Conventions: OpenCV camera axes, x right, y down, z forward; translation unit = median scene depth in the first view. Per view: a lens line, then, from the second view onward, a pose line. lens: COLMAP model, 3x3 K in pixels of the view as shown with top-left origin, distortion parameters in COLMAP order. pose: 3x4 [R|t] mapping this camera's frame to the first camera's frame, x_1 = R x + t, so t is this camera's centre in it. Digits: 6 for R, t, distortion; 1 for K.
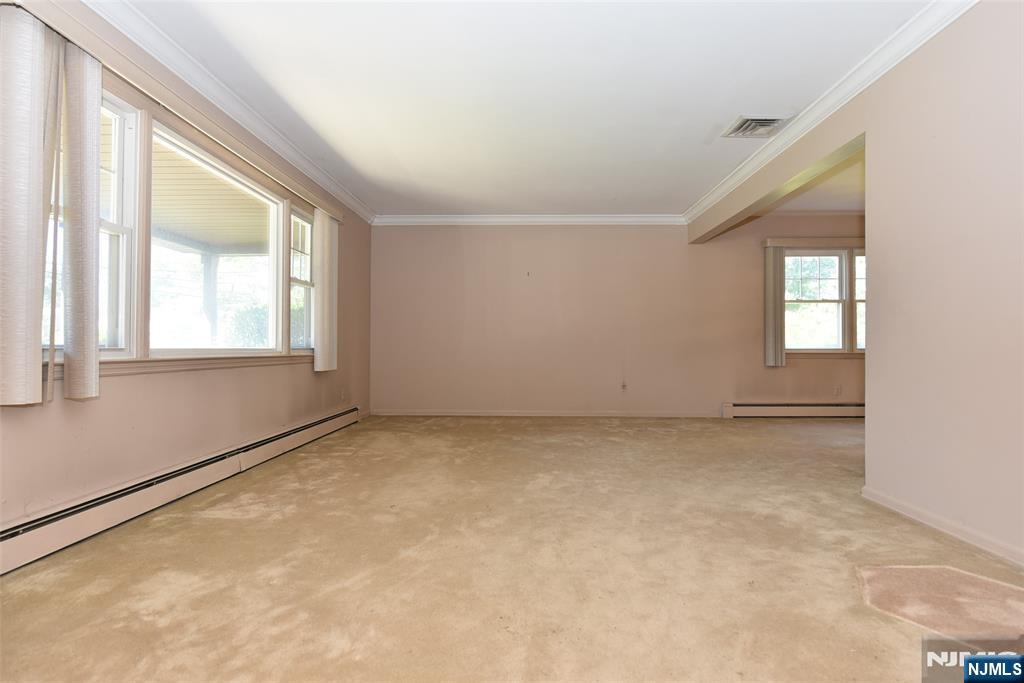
lens RADIAL K [[528.2, 0, 512.0], [0, 528.2, 341.5], [0, 0, 1]] dist [0.020545, 0.000305]
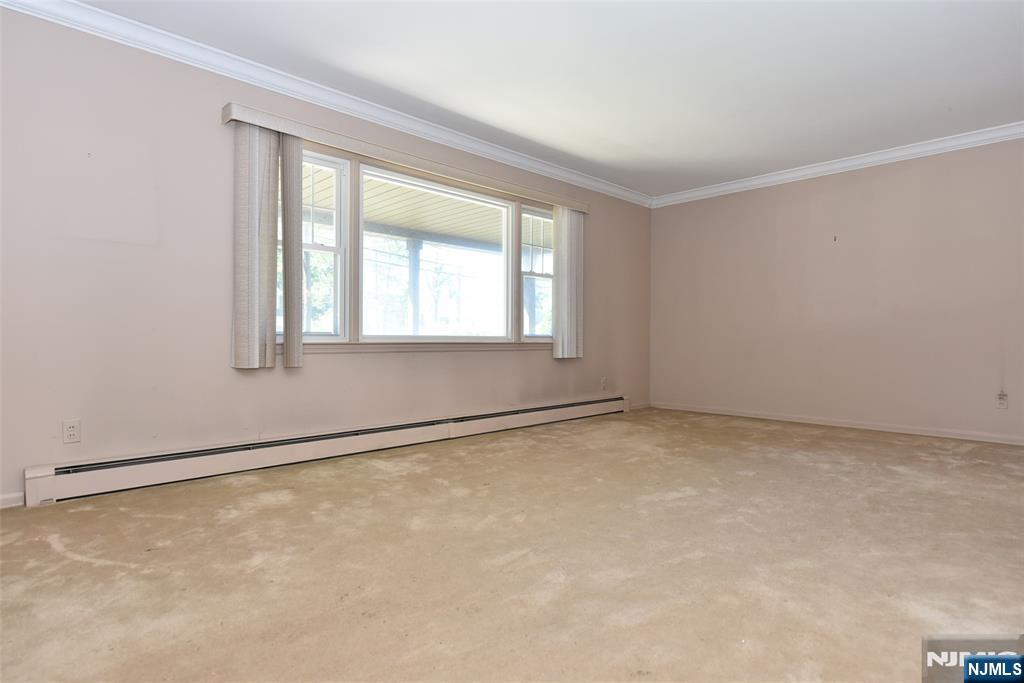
lens RADIAL K [[544.3, 0, 512.0], [0, 544.3, 341.5], [0, 0, 1]] dist [-0.001217, -0.000264]
pose [[0.714291, 0.001657, -0.699847, 0.377299], [0.007877, 0.999915, 0.010407, 0.012817], [0.699805, -0.012947, 0.714217, 0.185674]]
